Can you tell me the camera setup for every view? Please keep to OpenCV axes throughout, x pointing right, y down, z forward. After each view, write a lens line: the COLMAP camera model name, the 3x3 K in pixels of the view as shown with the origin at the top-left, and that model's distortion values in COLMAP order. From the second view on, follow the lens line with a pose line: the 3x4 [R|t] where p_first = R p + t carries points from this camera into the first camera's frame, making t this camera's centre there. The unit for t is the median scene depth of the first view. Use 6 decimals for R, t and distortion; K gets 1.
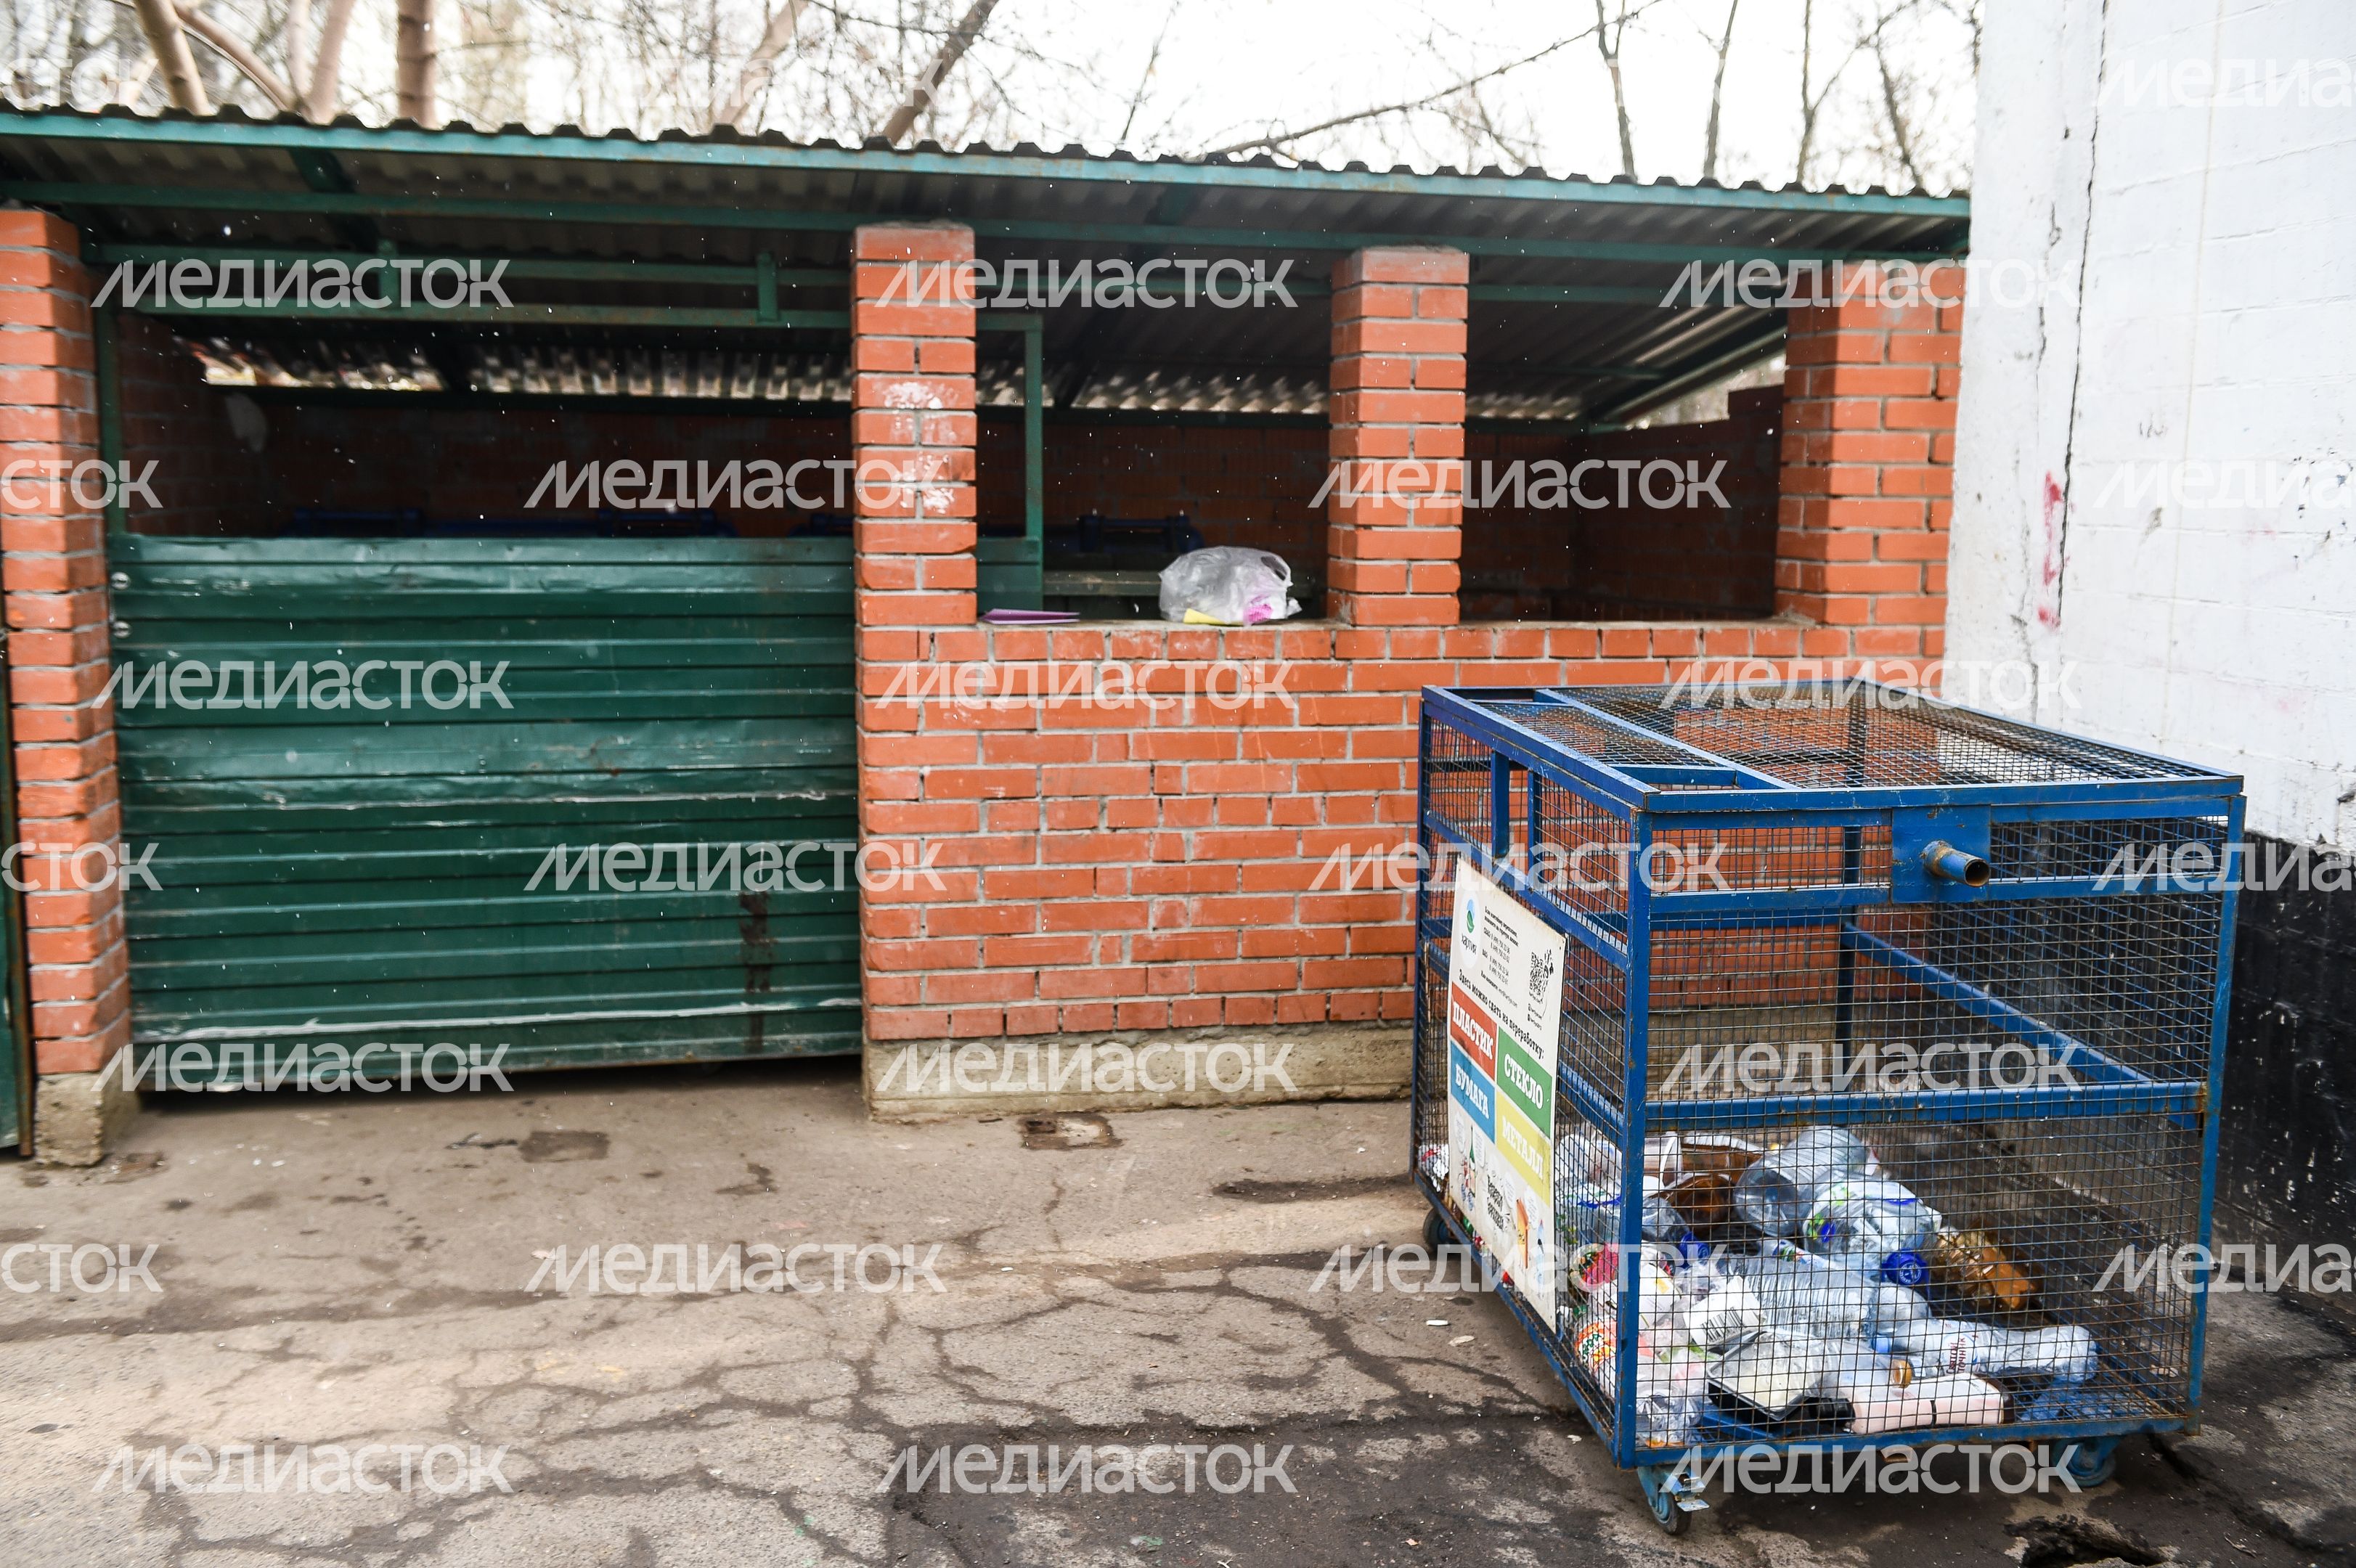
lens RADIAL K [[2246.7, 0, 1178.2], [0, 2246.7, 788.7], [0, 0, 1]] dist [0.019413, 0.000000]
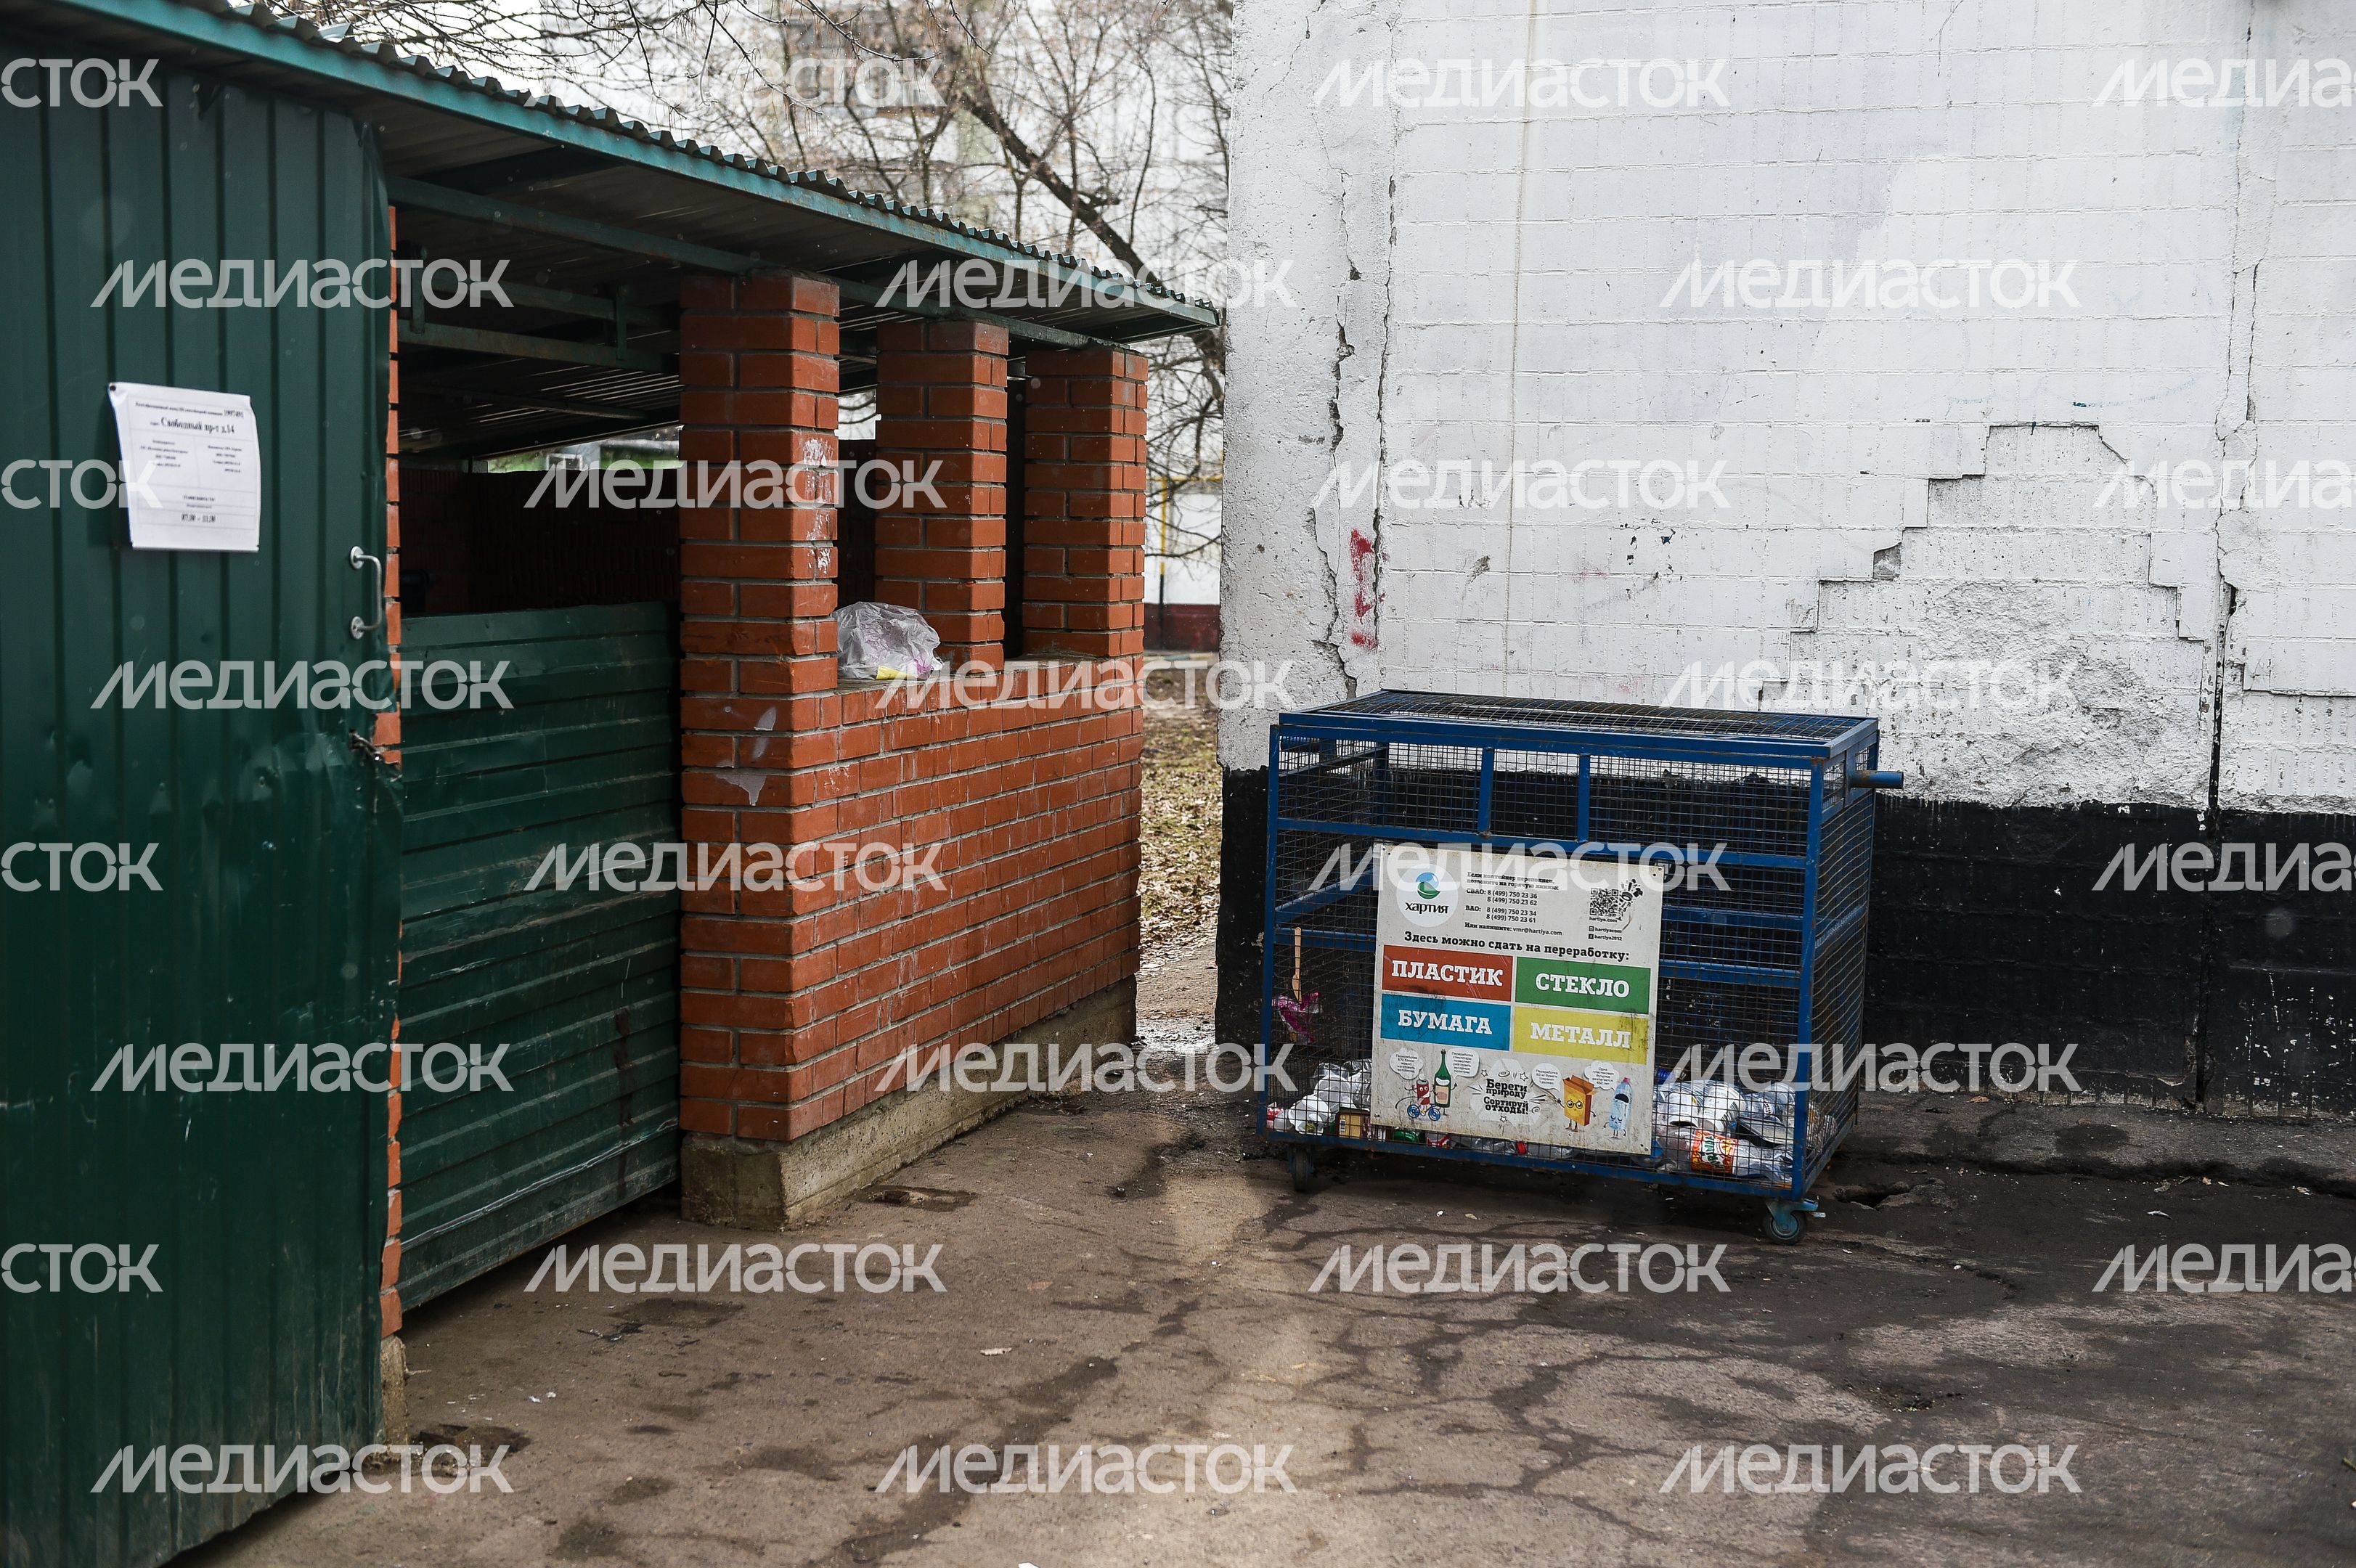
lens RADIAL K [[3228.6, 0, 1177.8], [0, 3228.6, 783.2], [0, 0, 1]] dist [0.107468, 0.000000]
pose [[0.436325, -0.074606, 0.896691, -1.553321], [0.111960, 0.993313, 0.028166, -0.067548], [-0.892796, 0.088104, 0.441761, 0.316378]]
